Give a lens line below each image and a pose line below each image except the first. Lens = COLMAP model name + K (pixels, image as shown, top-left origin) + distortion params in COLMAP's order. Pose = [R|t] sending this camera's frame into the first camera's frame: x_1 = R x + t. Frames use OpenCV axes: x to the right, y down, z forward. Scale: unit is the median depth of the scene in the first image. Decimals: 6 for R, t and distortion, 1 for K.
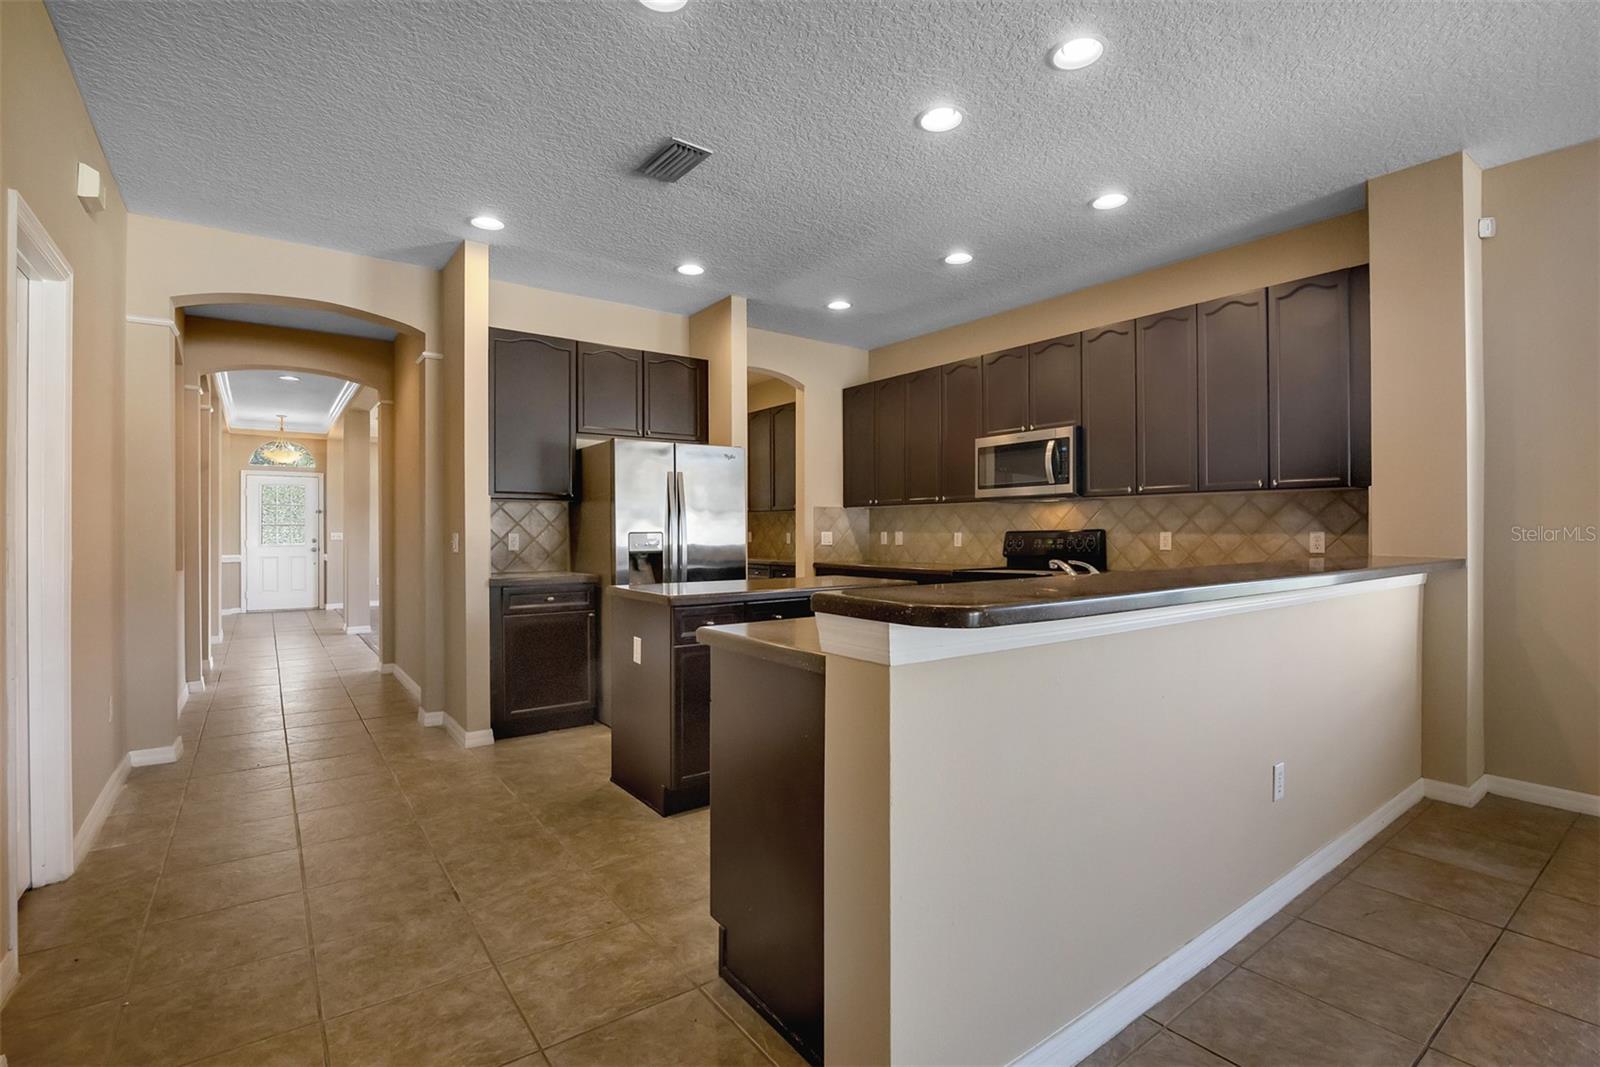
lens RADIAL K [[735.1, 0, 796.4], [0, 735.1, 537.0], [0, 0, 1]] dist [-0.023034, -0.000364]
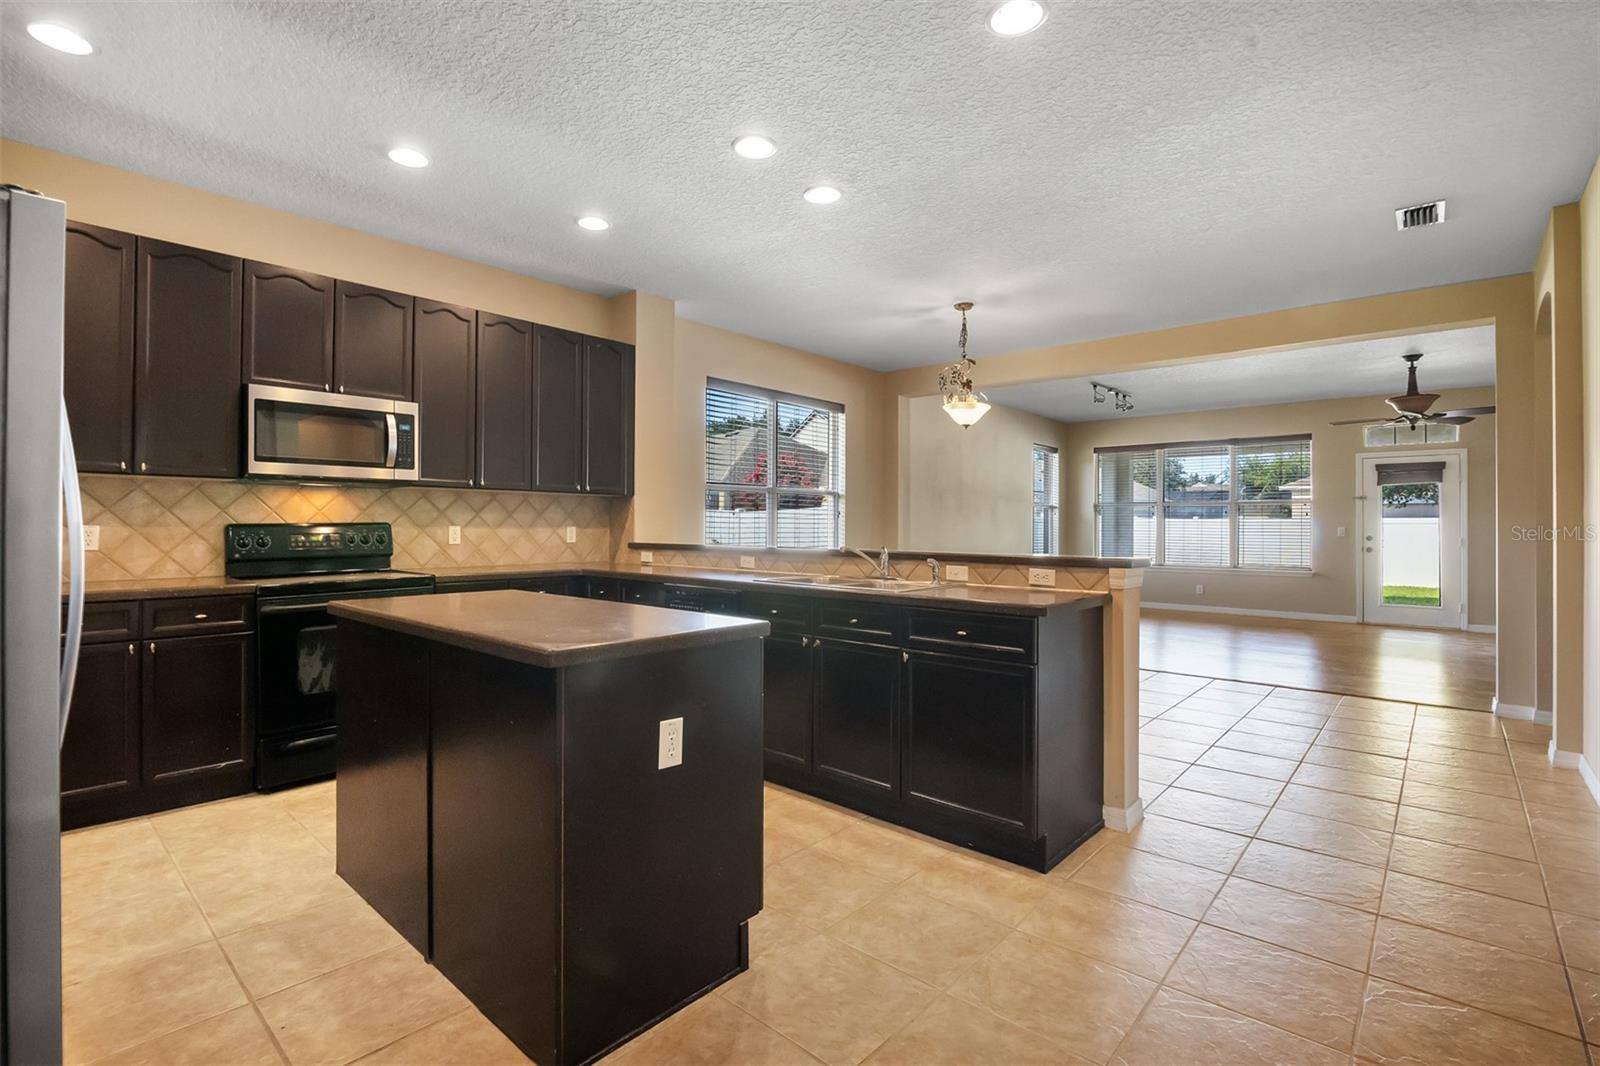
lens RADIAL K [[739.0, 0, 790.2], [0, 739.0, 521.9], [0, 0, 1]] dist [-0.024276, 0.000090]
pose [[-0.205624, 0.009138, 0.978588, -0.550586], [0.004321, 0.999955, -0.008430, -0.002168], [-0.978622, 0.002495, -0.205654, 0.734182]]
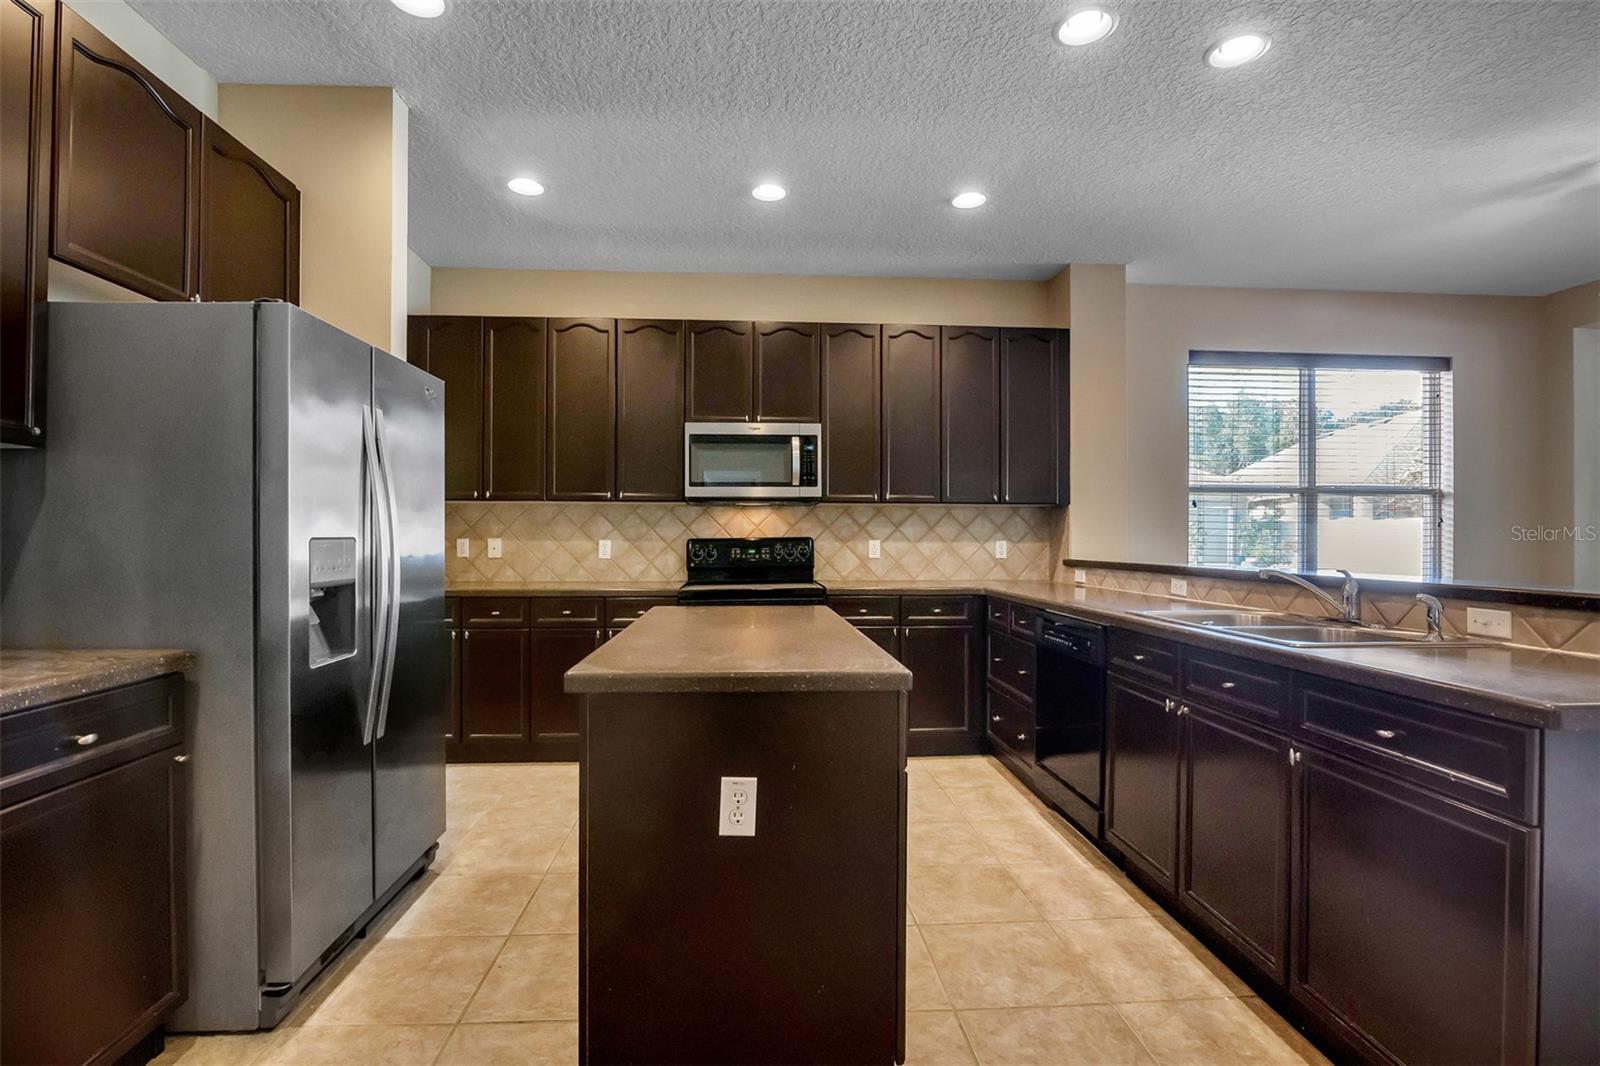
lens RADIAL K [[735.1, 0, 787.4], [0, 735.1, 542.7], [0, 0, 1]] dist [-0.023034, -0.000364]
pose [[0.543703, 0.001940, 0.839276, -0.405198], [0.002932, 0.999987, -0.004211, 0.000261], [-0.839273, 0.004750, 0.543690, 0.528308]]
